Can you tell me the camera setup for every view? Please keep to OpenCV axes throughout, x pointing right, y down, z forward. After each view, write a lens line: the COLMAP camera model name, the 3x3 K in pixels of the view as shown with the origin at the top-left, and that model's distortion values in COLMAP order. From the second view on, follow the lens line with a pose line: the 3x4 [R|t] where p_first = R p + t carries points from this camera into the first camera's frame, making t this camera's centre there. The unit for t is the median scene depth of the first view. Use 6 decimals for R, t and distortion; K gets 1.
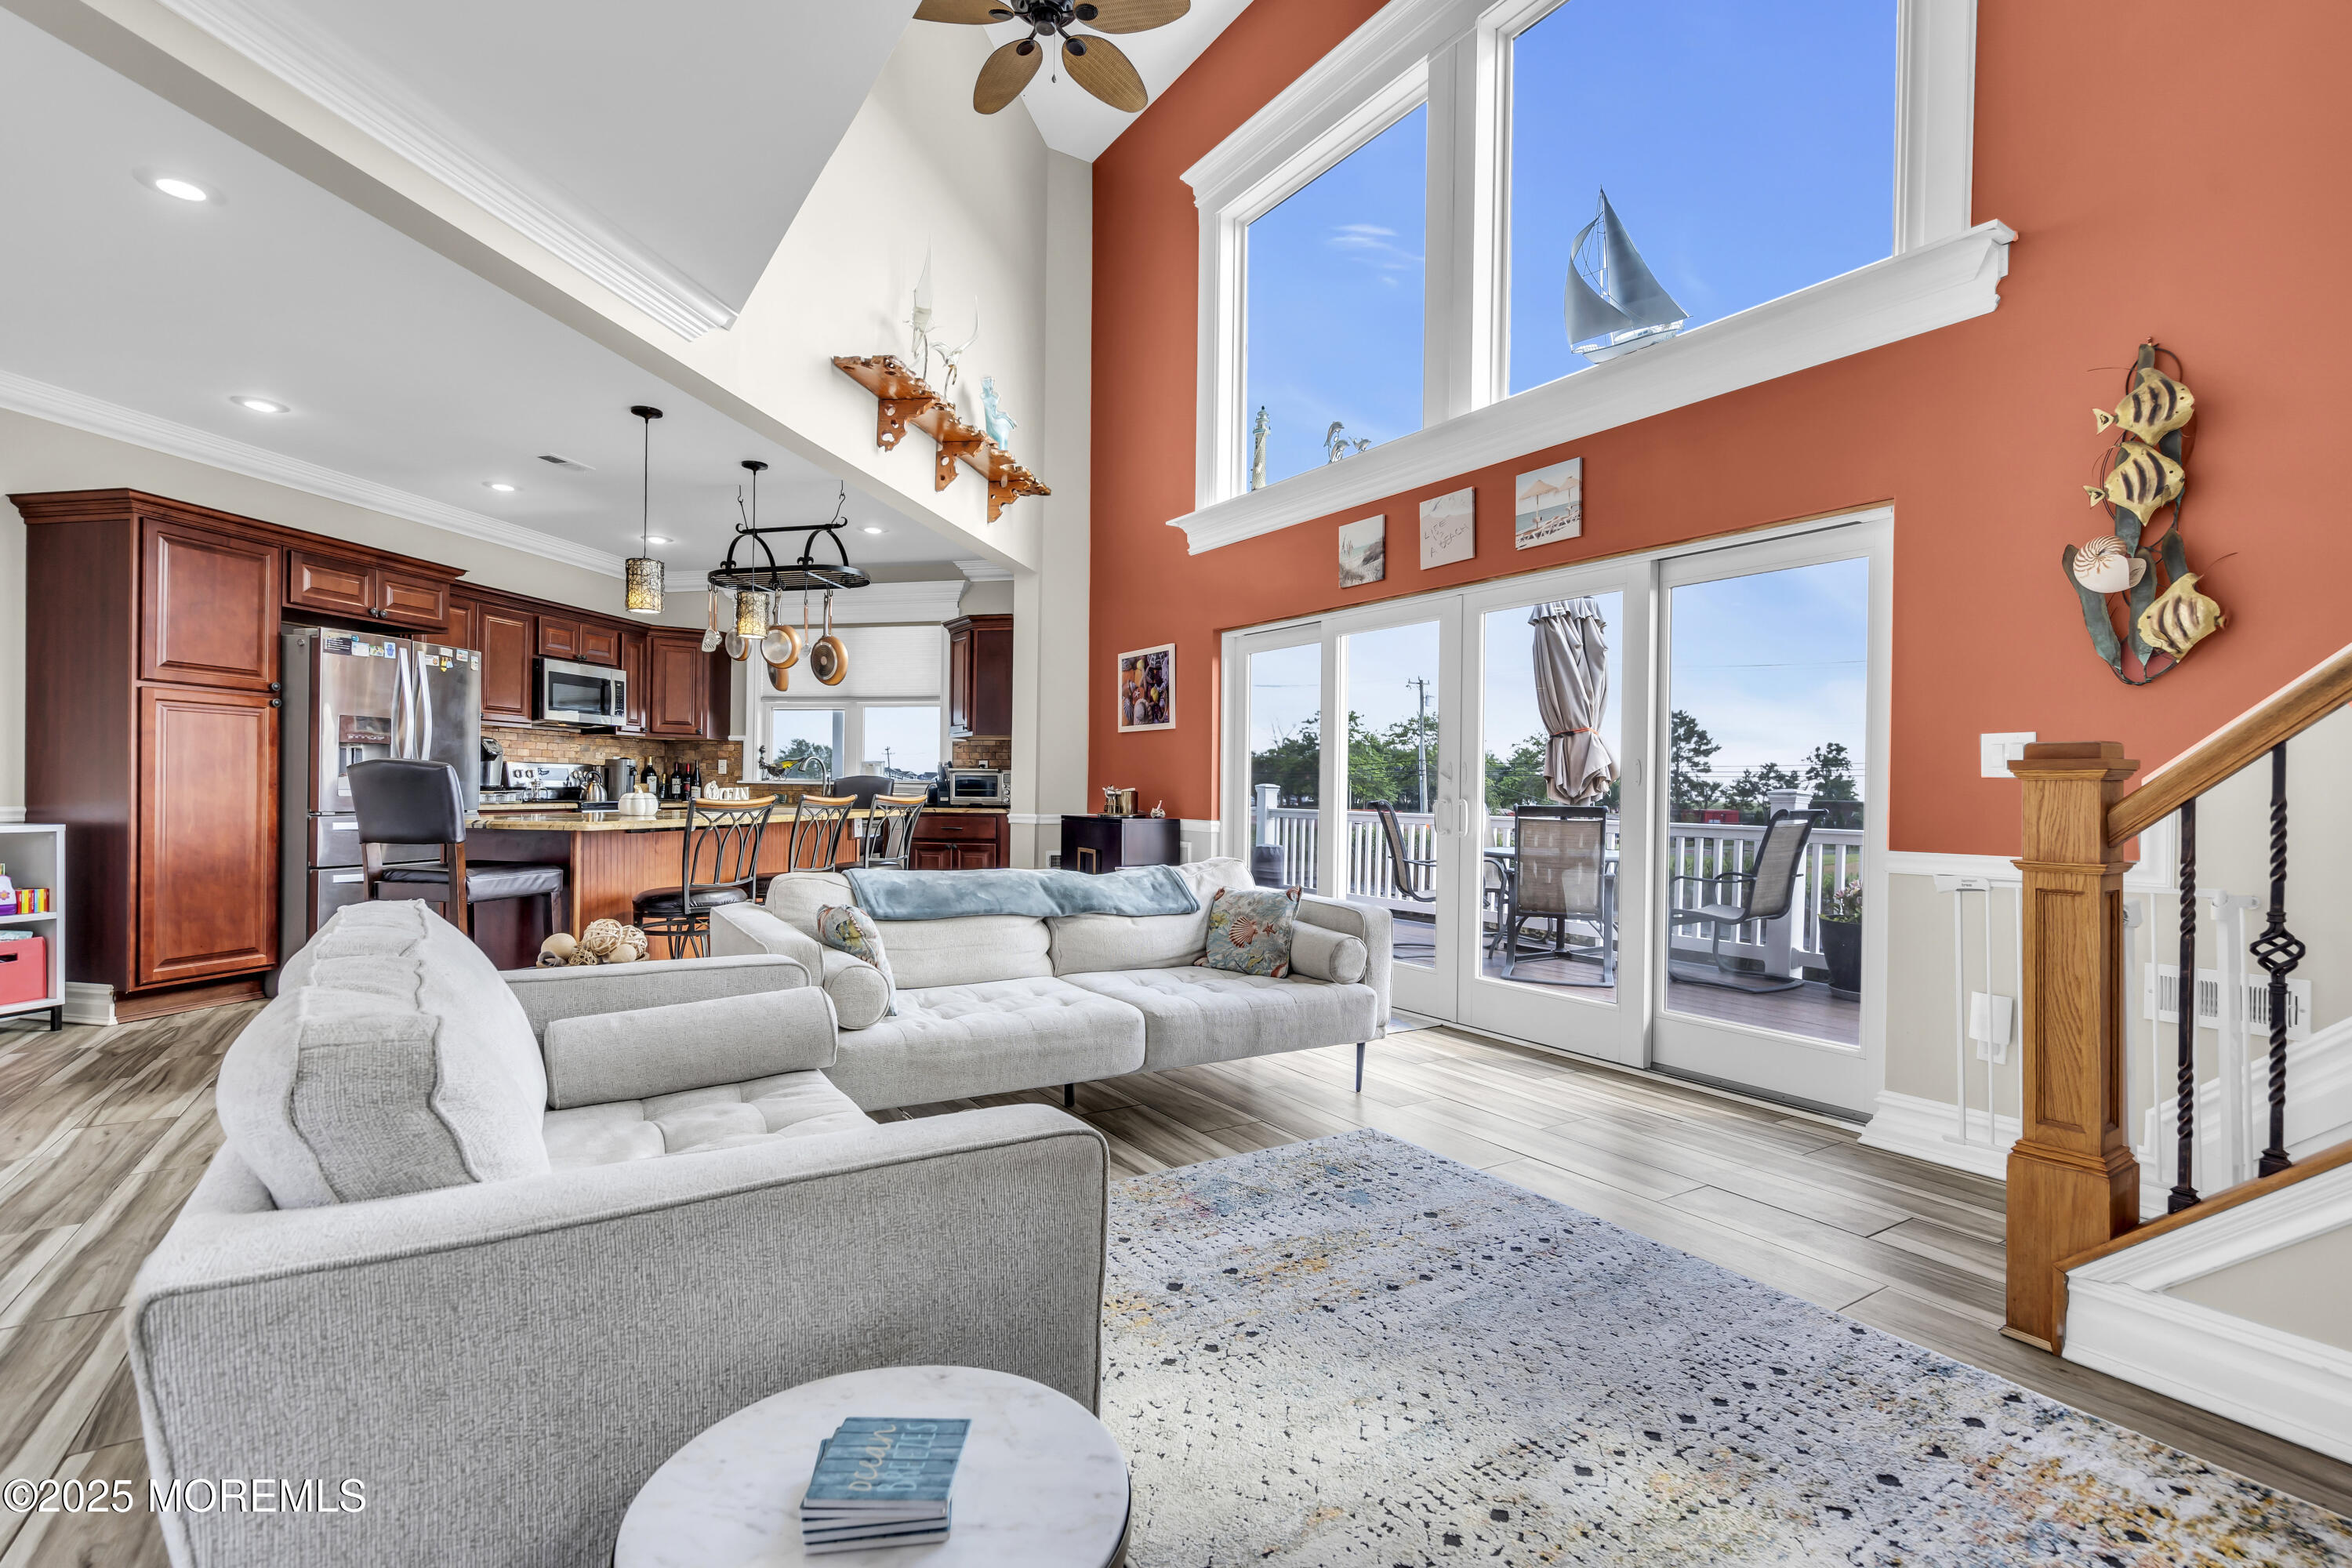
lens RADIAL K [[1067.9, 0, 1165.0], [0, 1067.9, 787.8], [0, 0, 1]] dist [-0.000659, 0.000690]
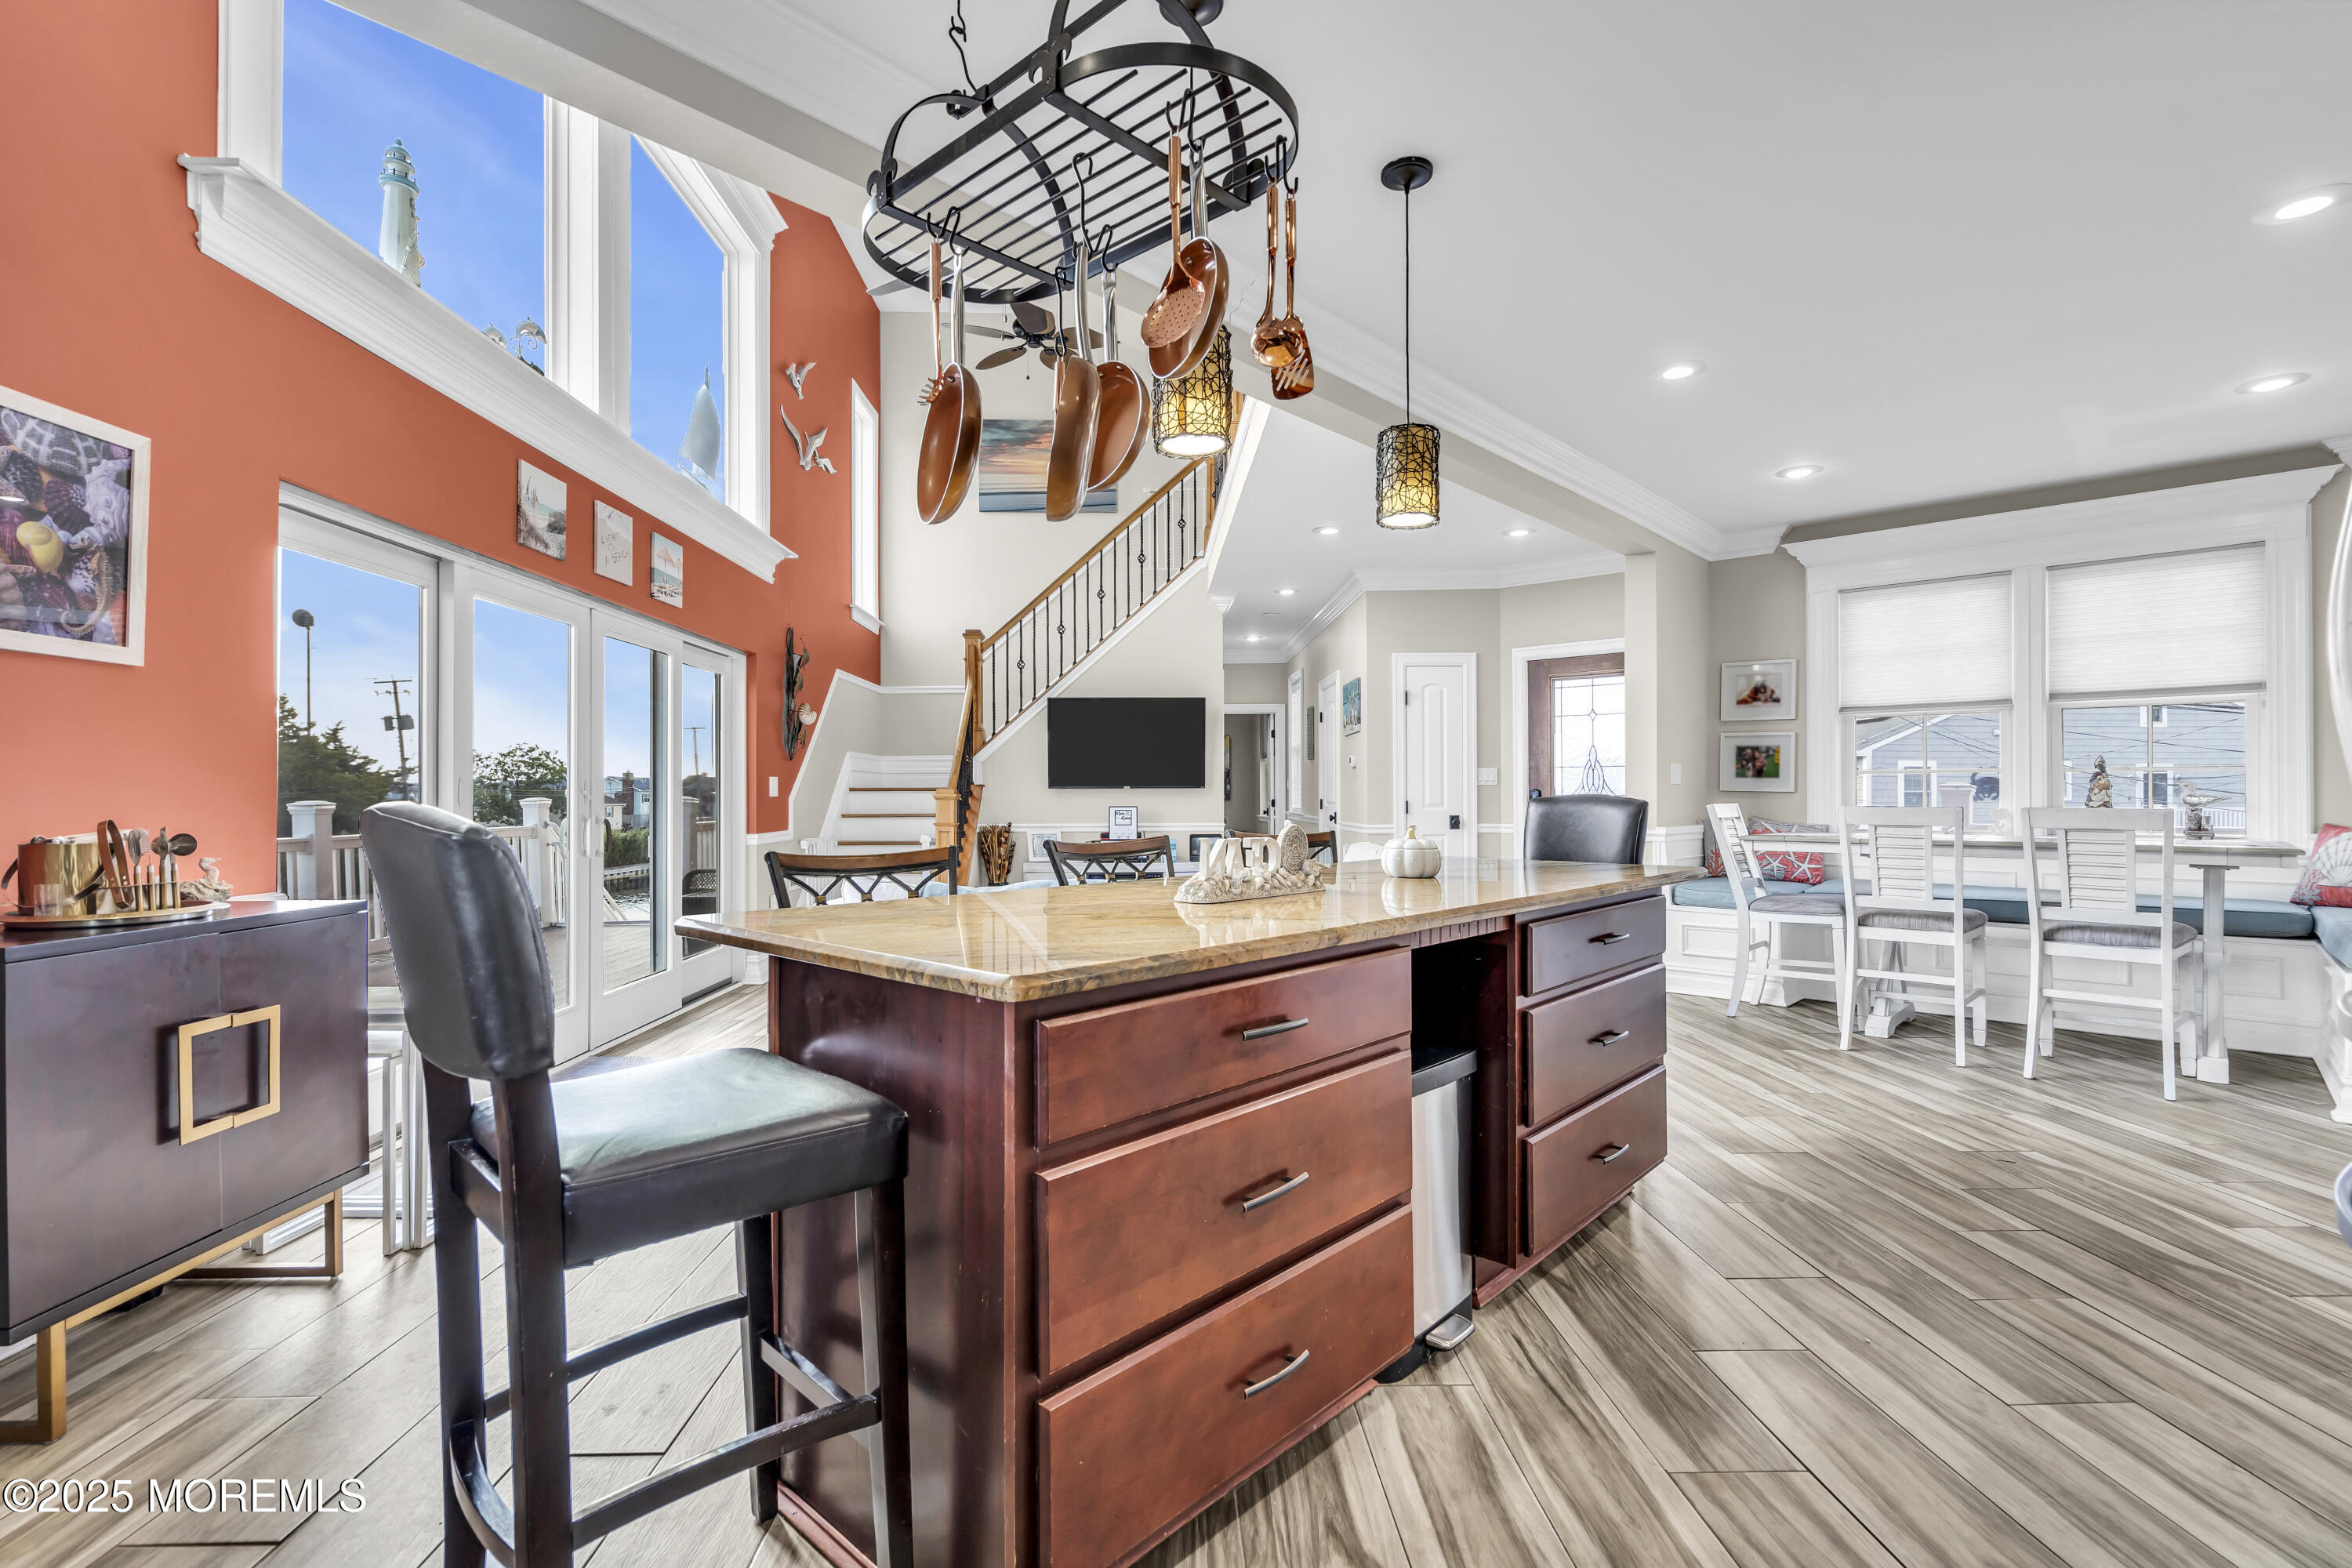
lens RADIAL K [[1067.9, 0, 1165.0], [0, 1067.9, 787.8], [0, 0, 1]] dist [-0.000659, 0.000690]
pose [[-0.855083, -0.010793, 0.518378, -0.638825], [-0.012677, 0.999920, -0.000092, -0.022856], [-0.518336, -0.006650, -0.855151, 1.474828]]
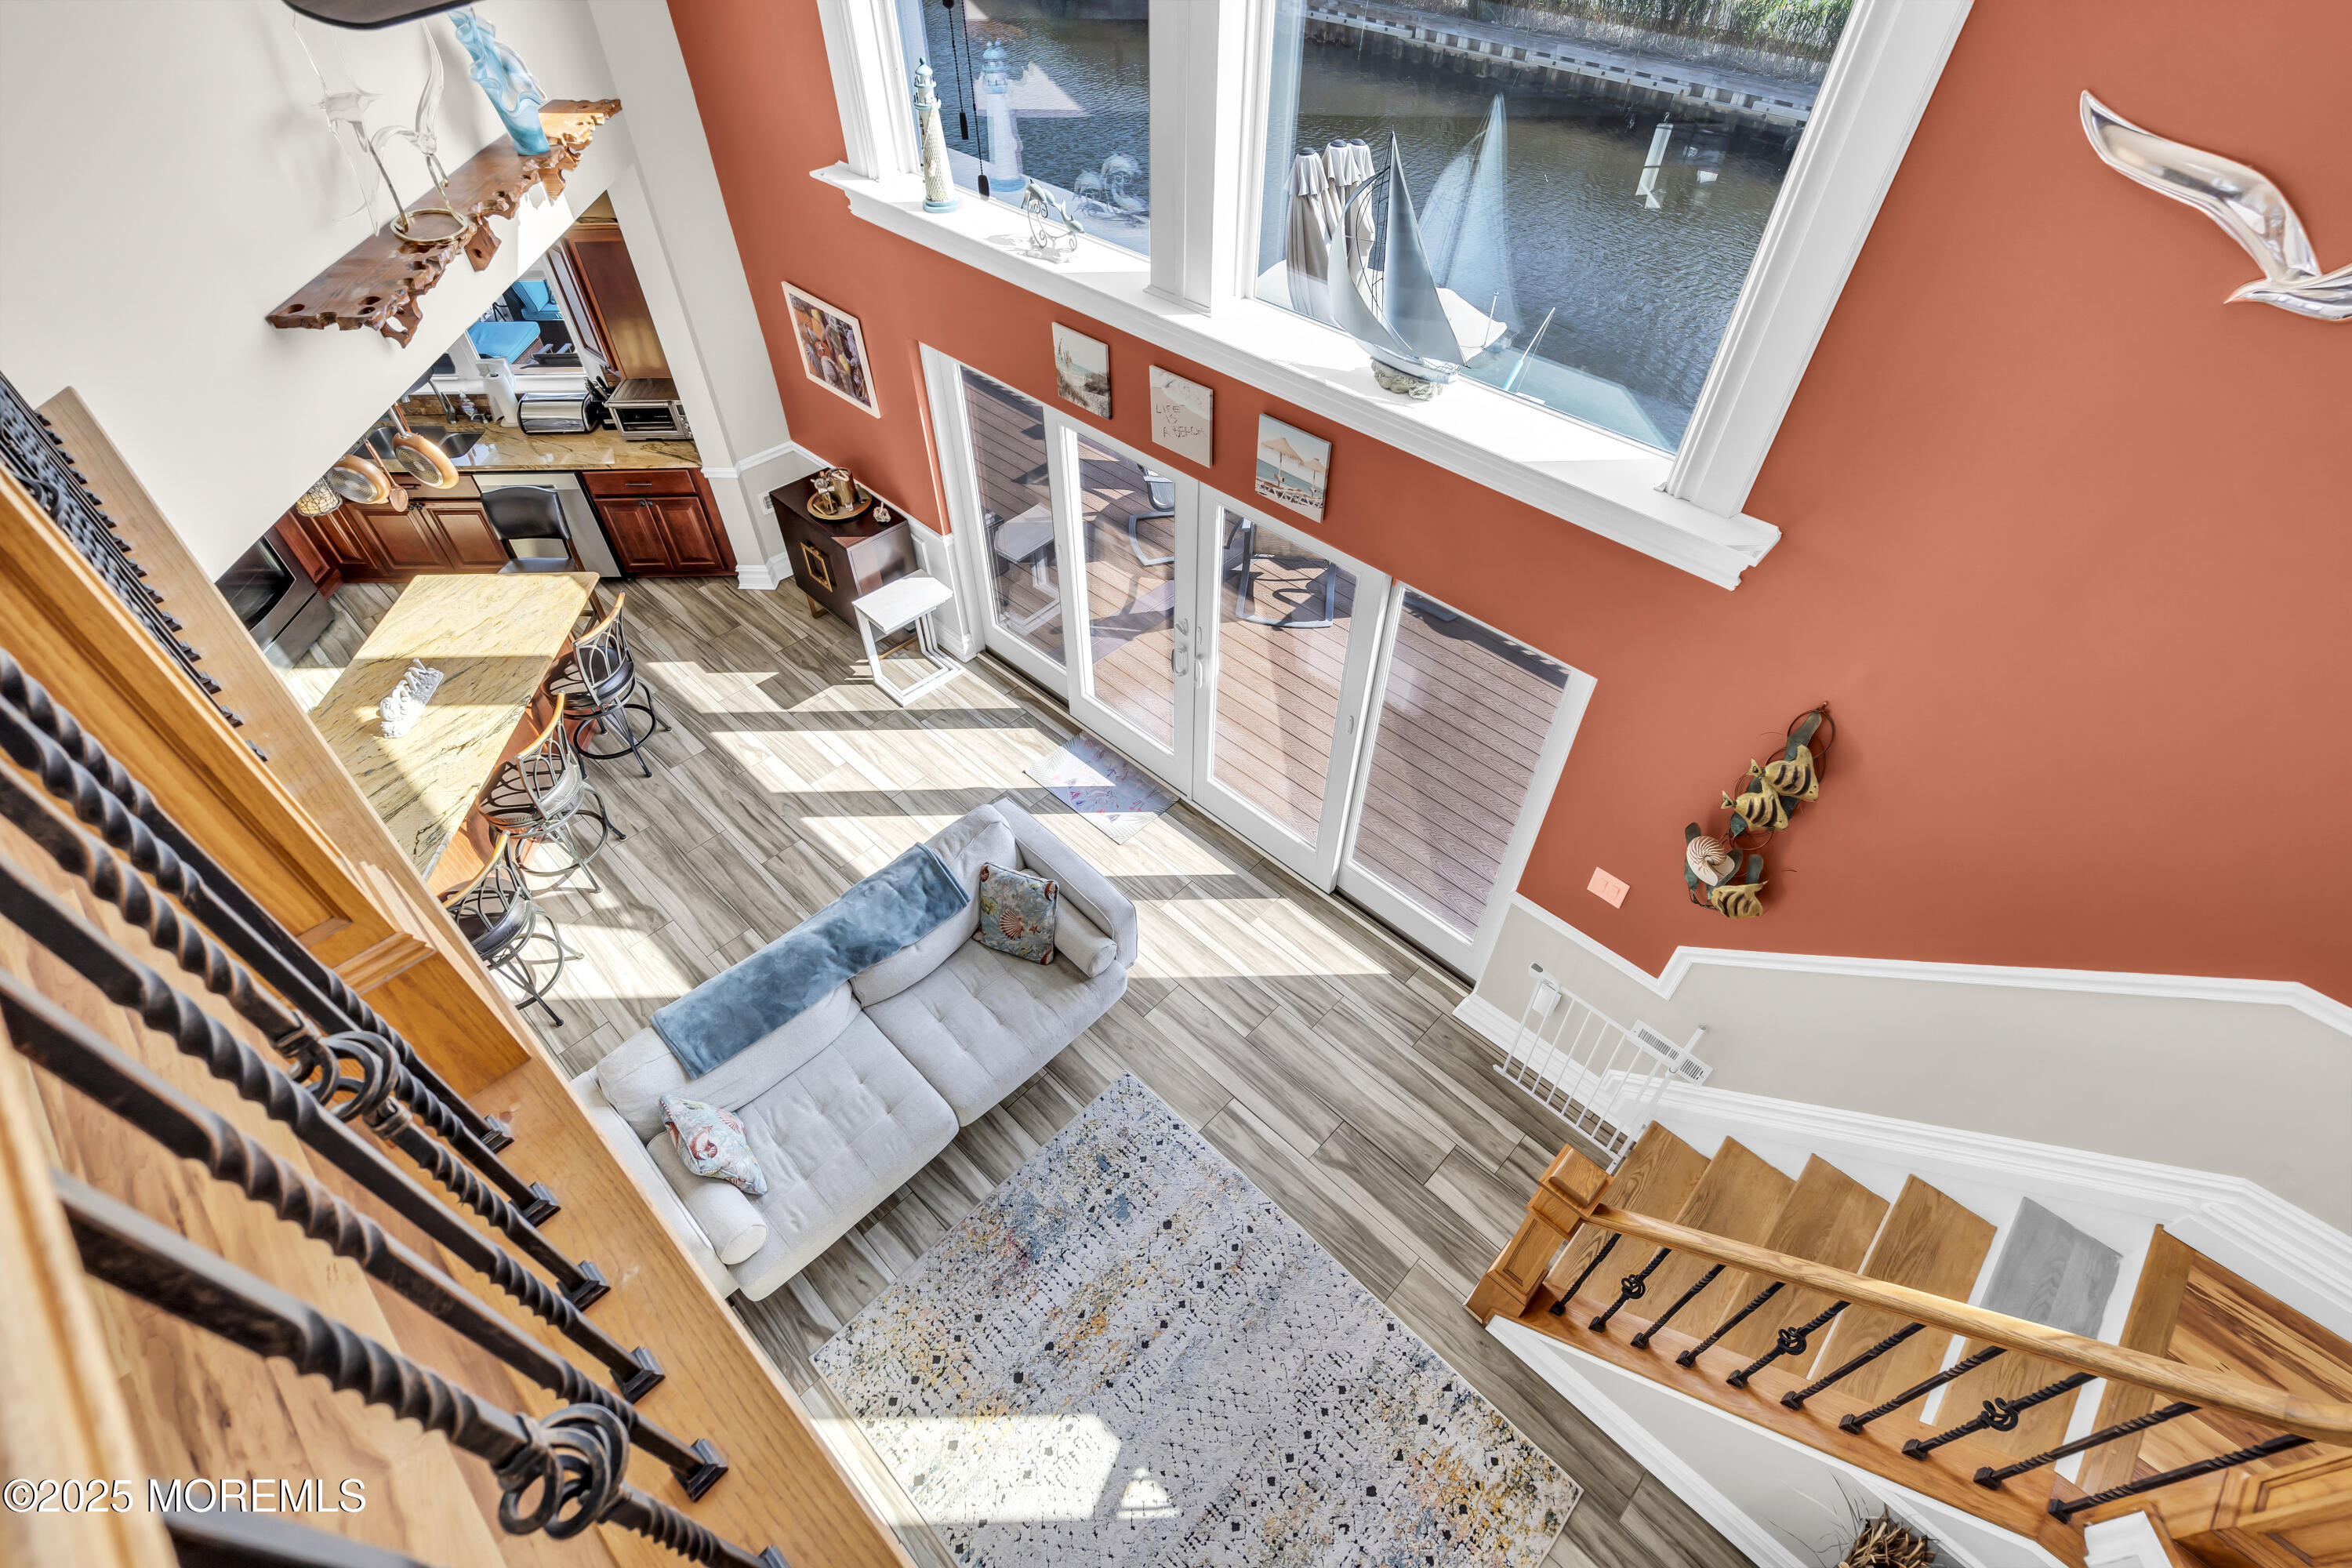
lens RADIAL K [[1067.9, 0, 1165.0], [0, 1067.9, 787.8], [0, 0, 1]] dist [-0.000659, 0.000690]
pose [[0.972570, -0.180517, 0.146701, 0.068864], [0.016966, 0.684044, 0.729243, -0.616494], [-0.231991, -0.706751, 0.668344, 0.213923]]
